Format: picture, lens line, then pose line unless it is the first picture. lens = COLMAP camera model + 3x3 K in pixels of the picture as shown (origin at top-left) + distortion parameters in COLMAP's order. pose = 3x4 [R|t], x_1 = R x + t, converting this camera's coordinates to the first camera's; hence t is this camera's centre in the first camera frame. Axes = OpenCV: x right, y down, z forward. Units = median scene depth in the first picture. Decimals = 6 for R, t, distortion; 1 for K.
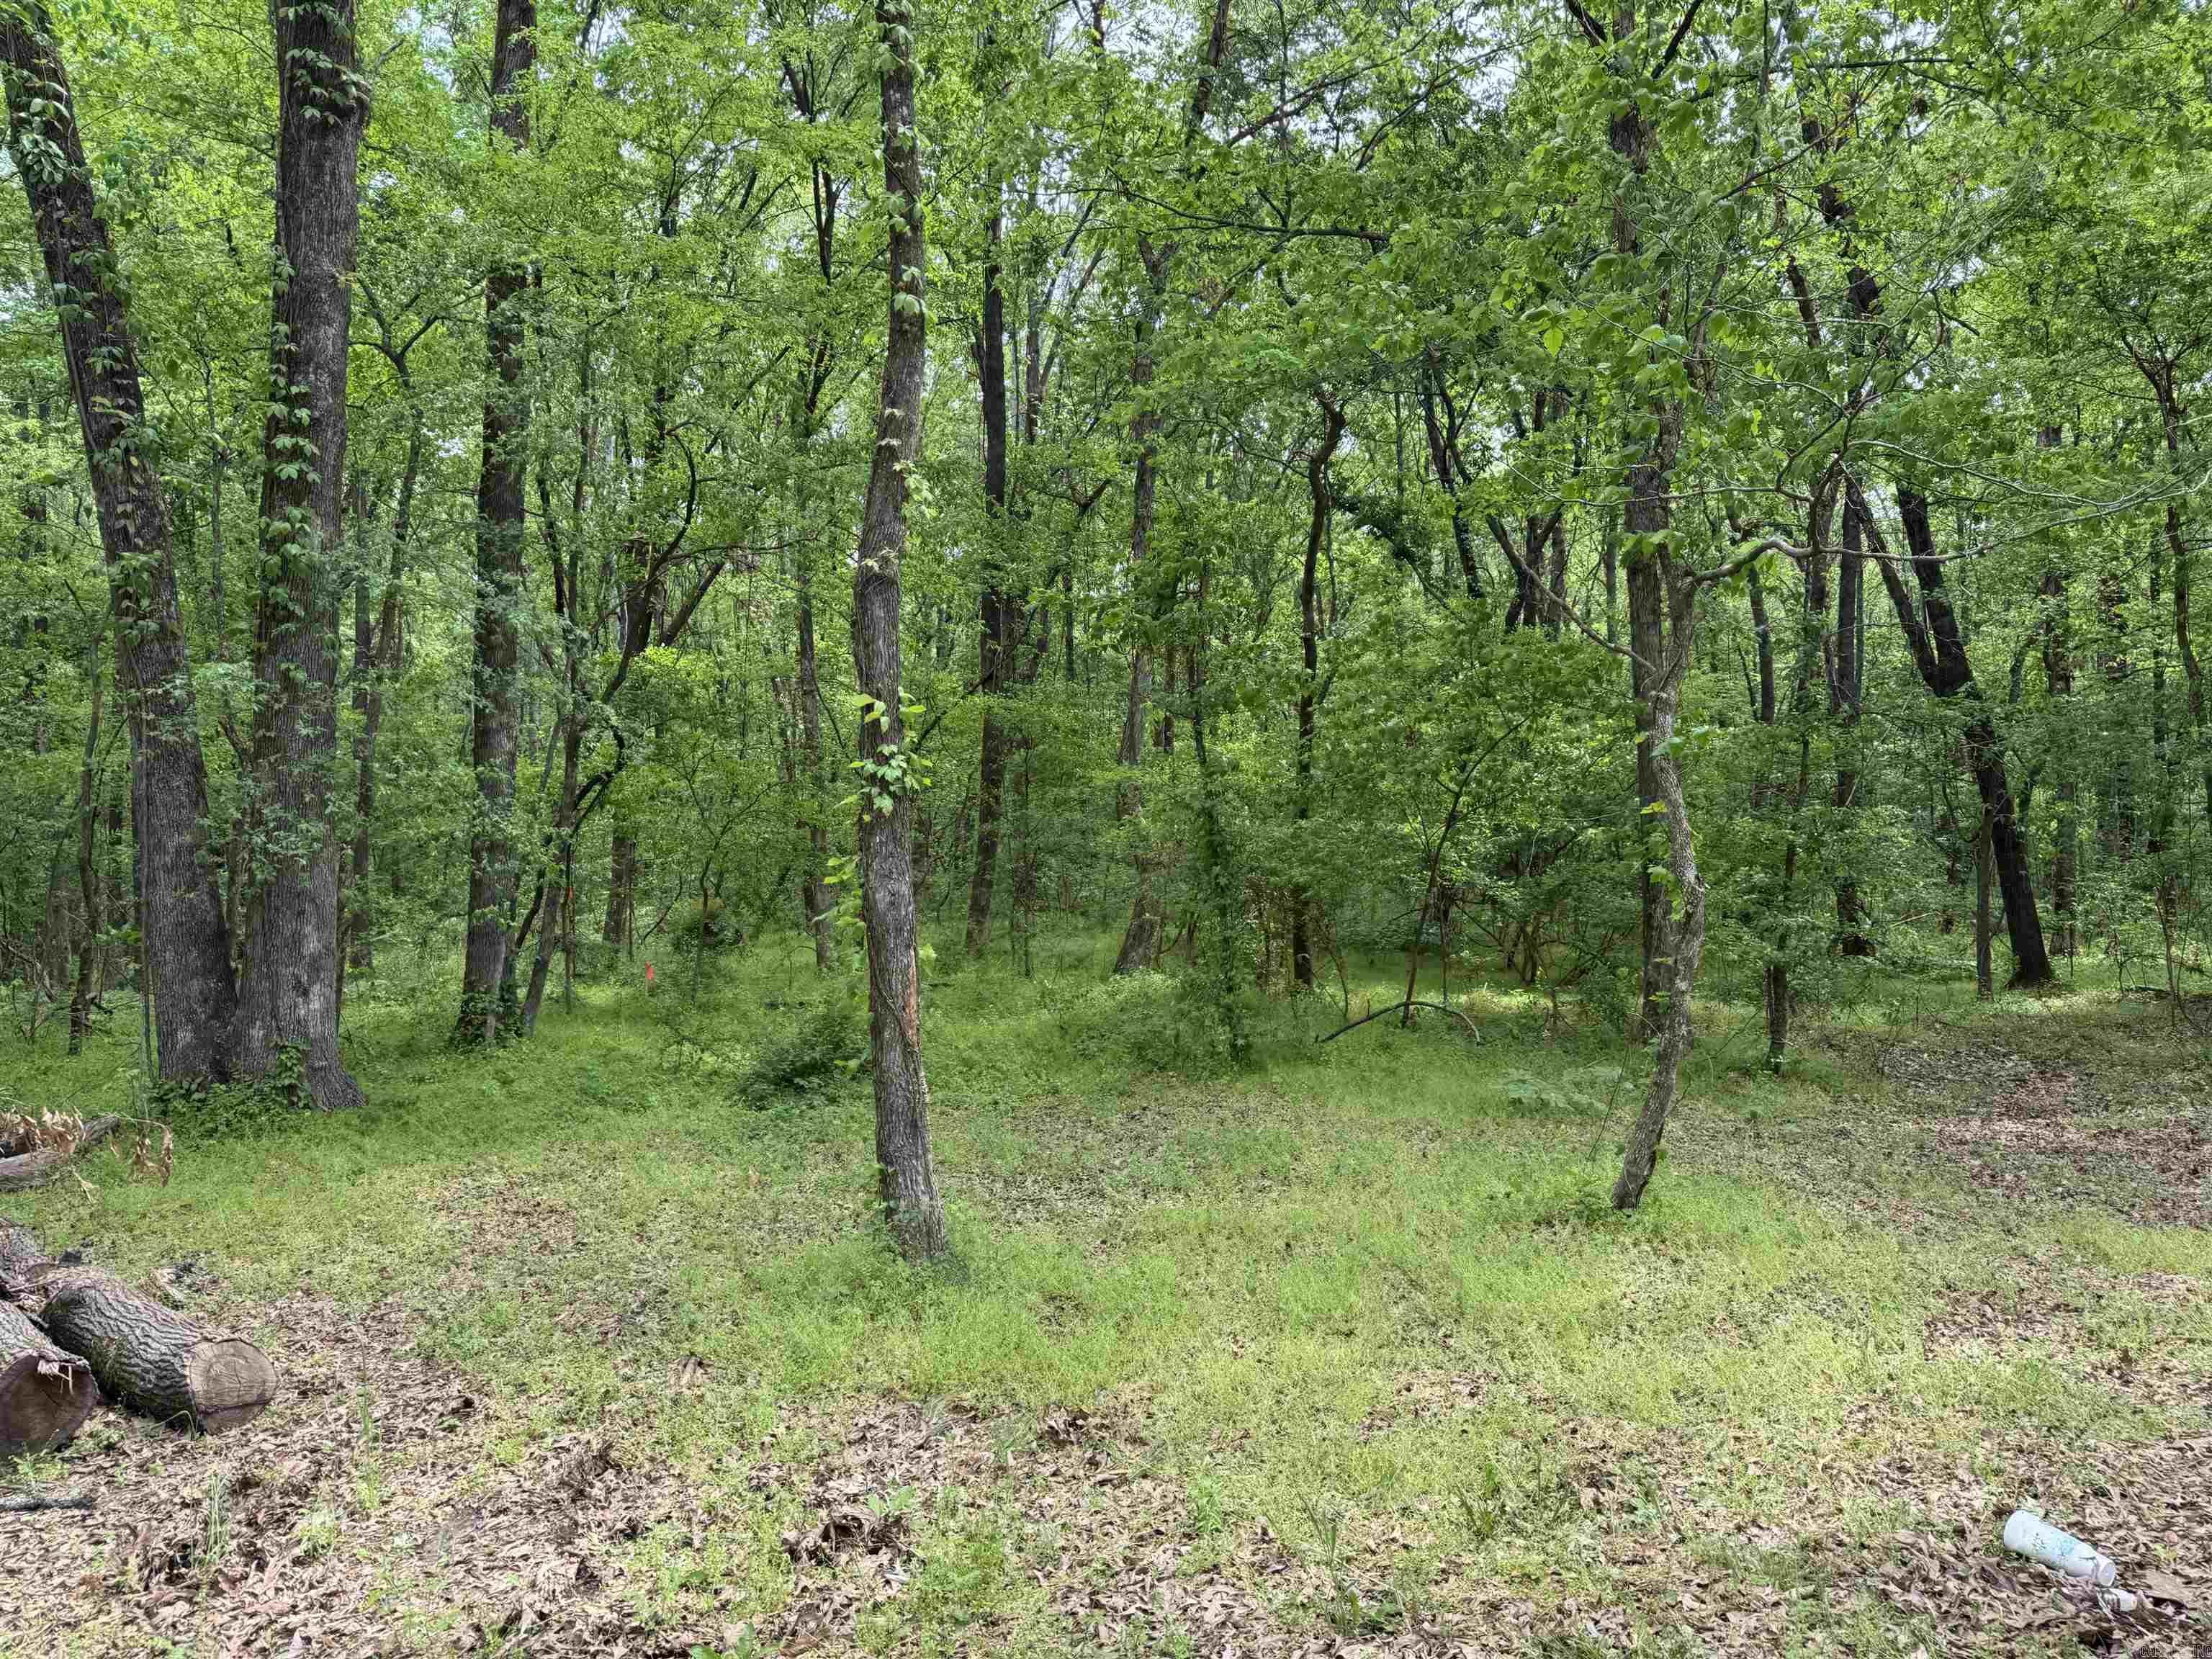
lens RADIAL K [[1541.6, 0, 1097.6], [0, 1541.6, 836.8], [0, 0, 1]] dist [0.033897, -0.041159]
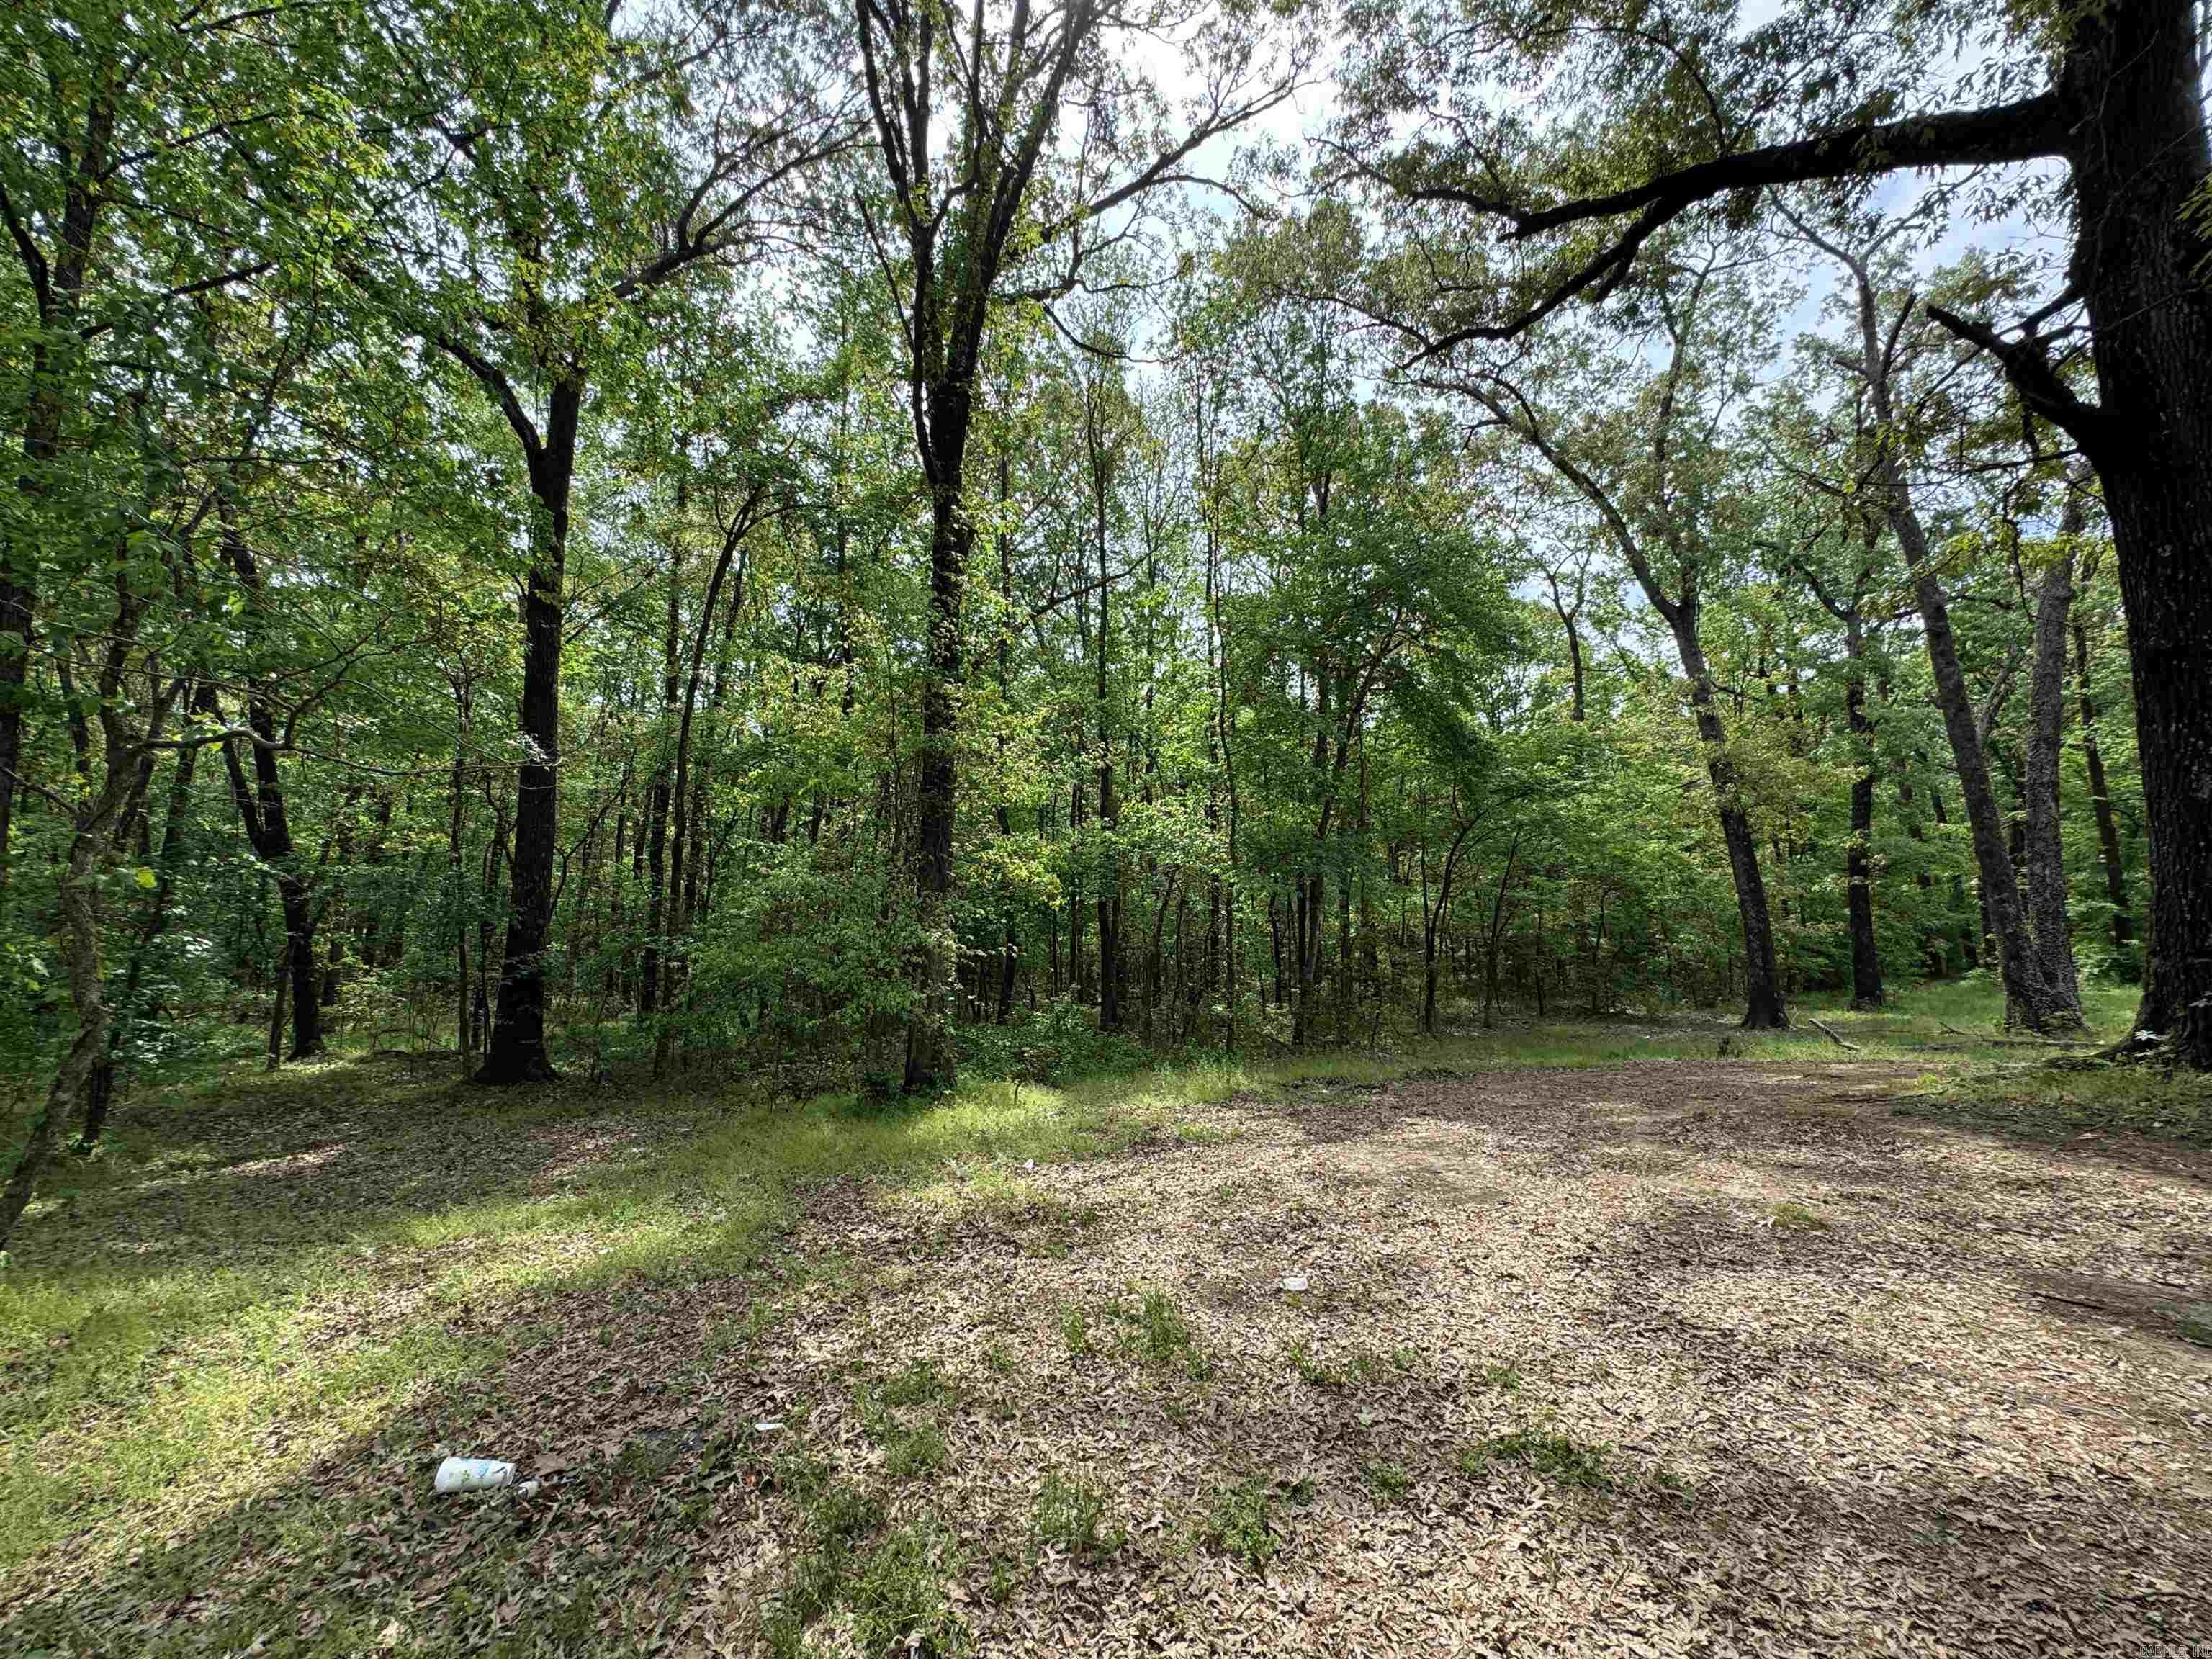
lens RADIAL K [[886.3, 0, 1106.5], [0, 886.3, 827.5], [0, 0, 1]] dist [-0.002941, 0.000810]
pose [[0.283005, 0.144064, 0.948237, -0.035588], [-0.008906, 0.989007, -0.147600, -0.006575], [-0.959077, 0.033326, 0.281177, 0.096670]]
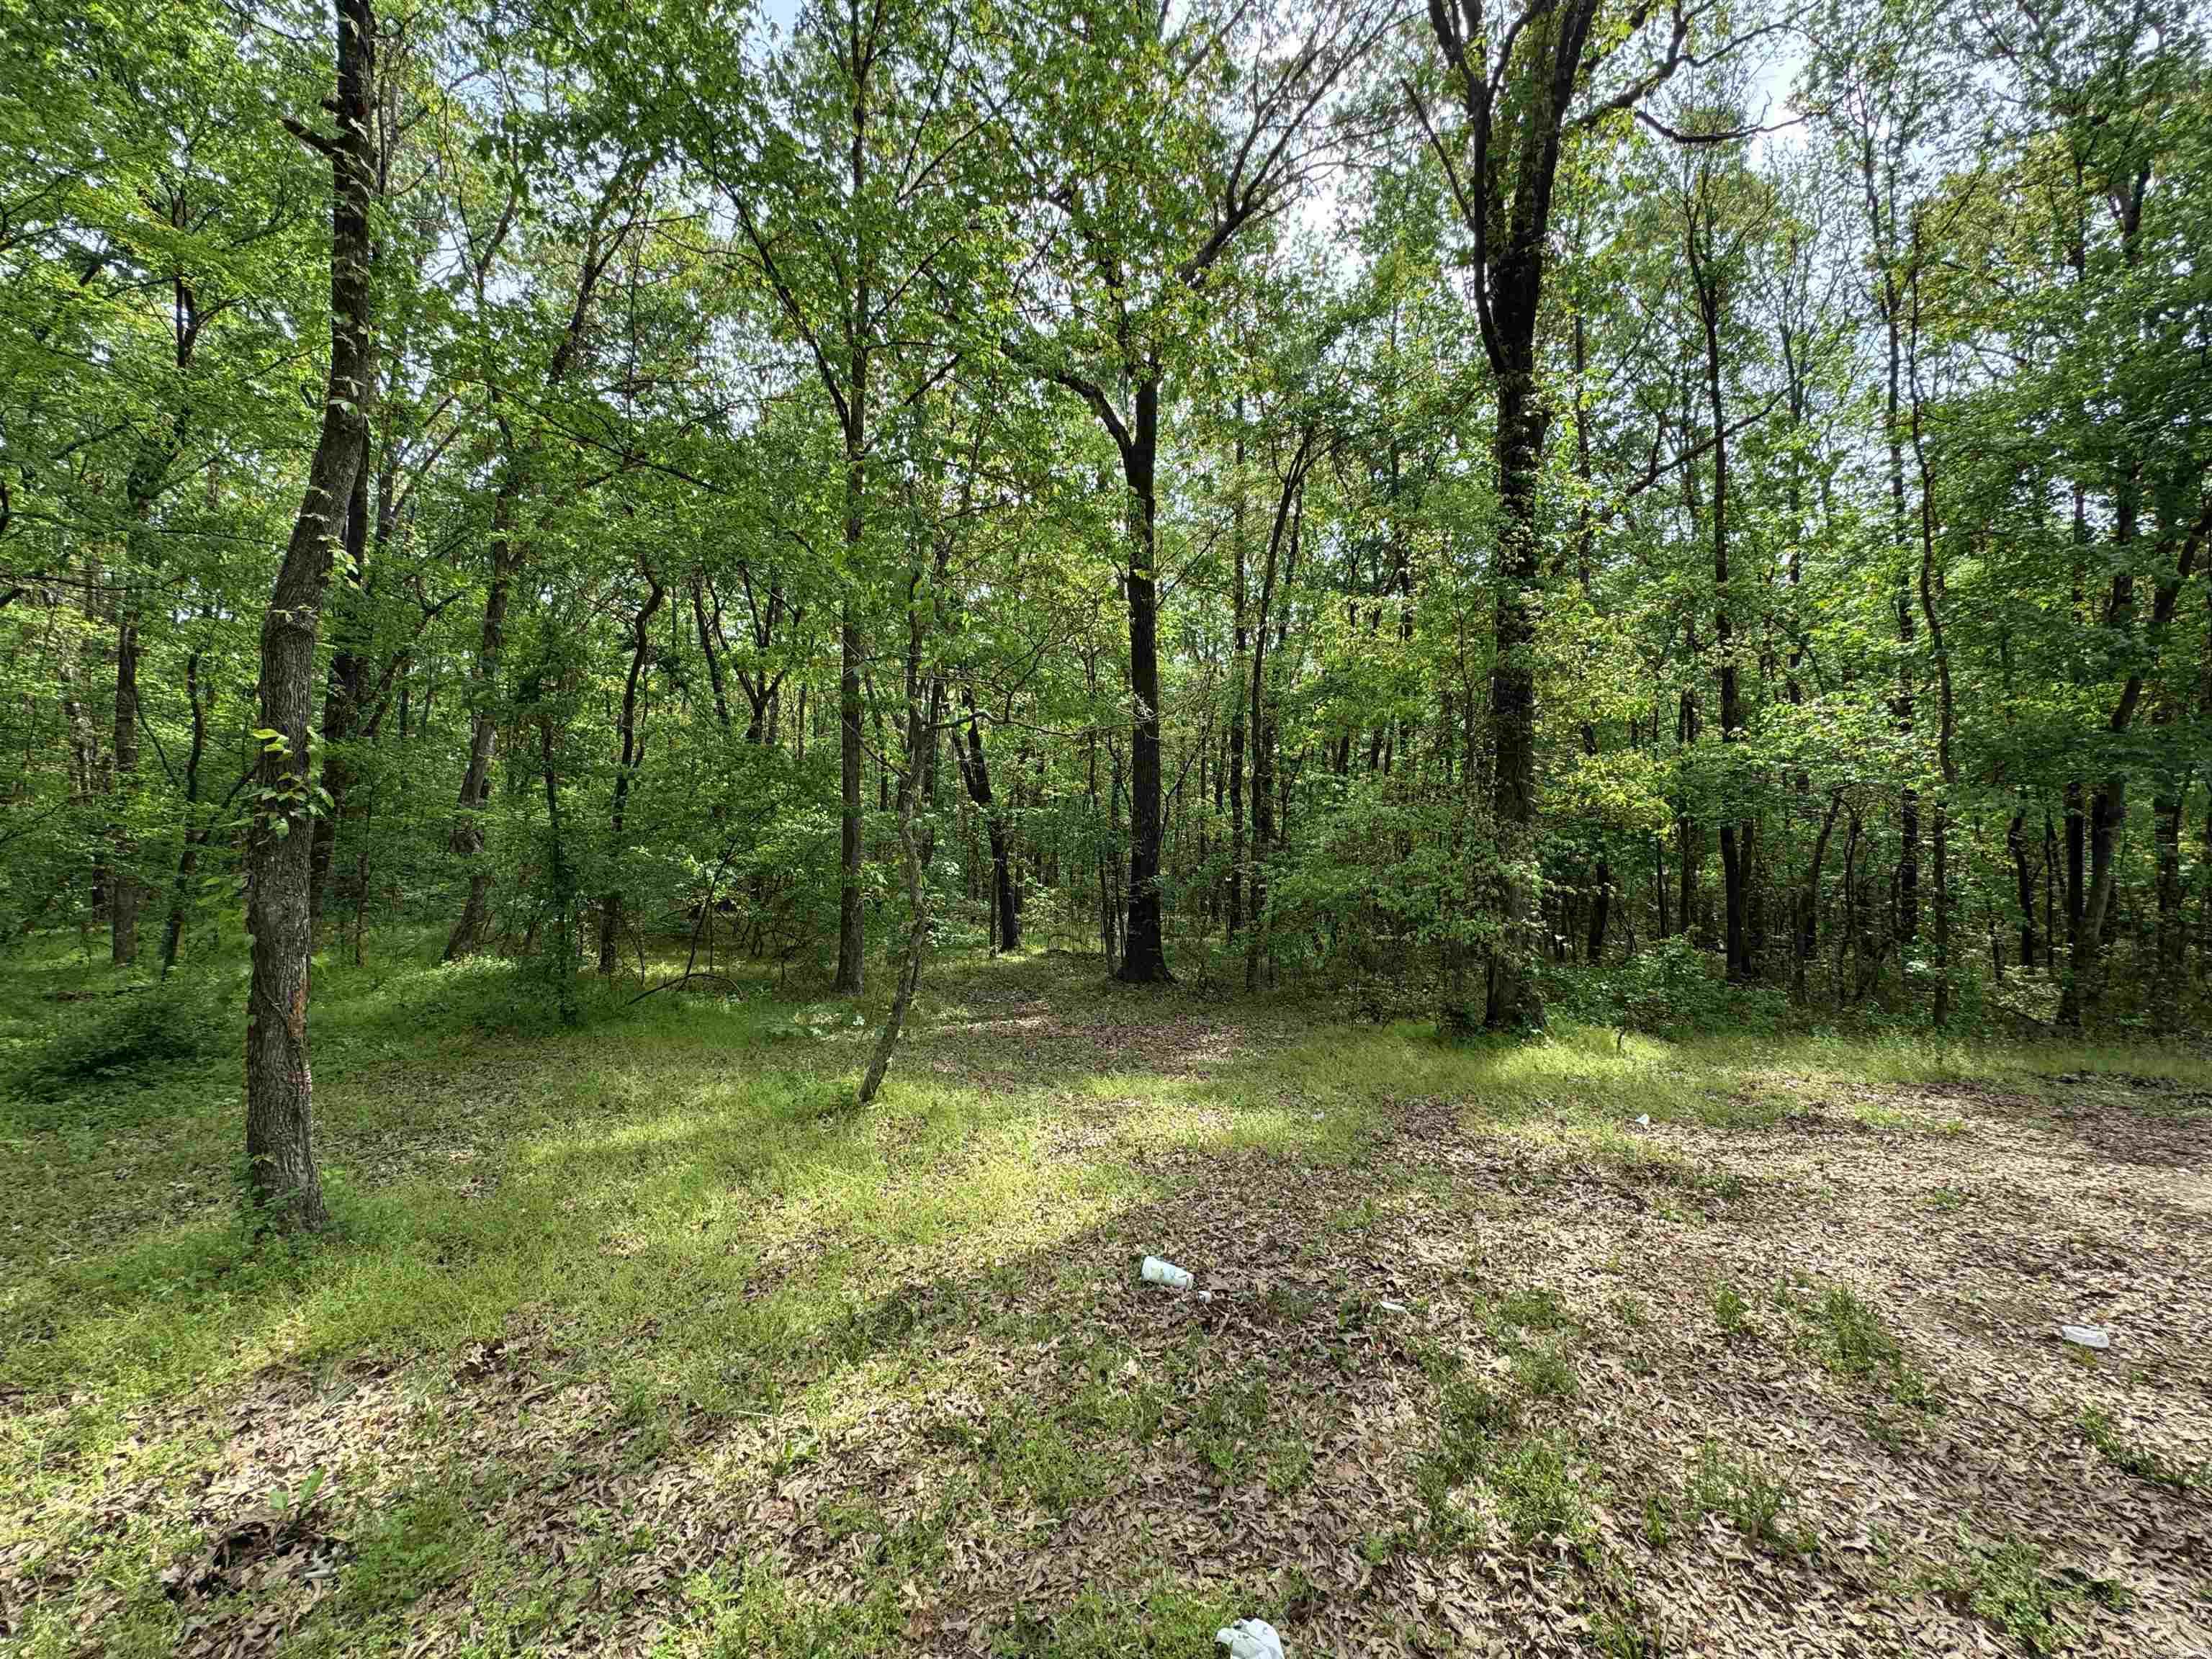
lens RADIAL K [[886.3, 0, 1101.5], [0, 886.3, 829.4], [0, 0, 1]] dist [-0.002941, 0.000810]
pose [[0.783708, 0.060665, 0.618159, -0.061172], [-0.034344, 0.997929, -0.054393, -0.003720], [-0.620179, 0.021398, 0.784169, 0.105006]]
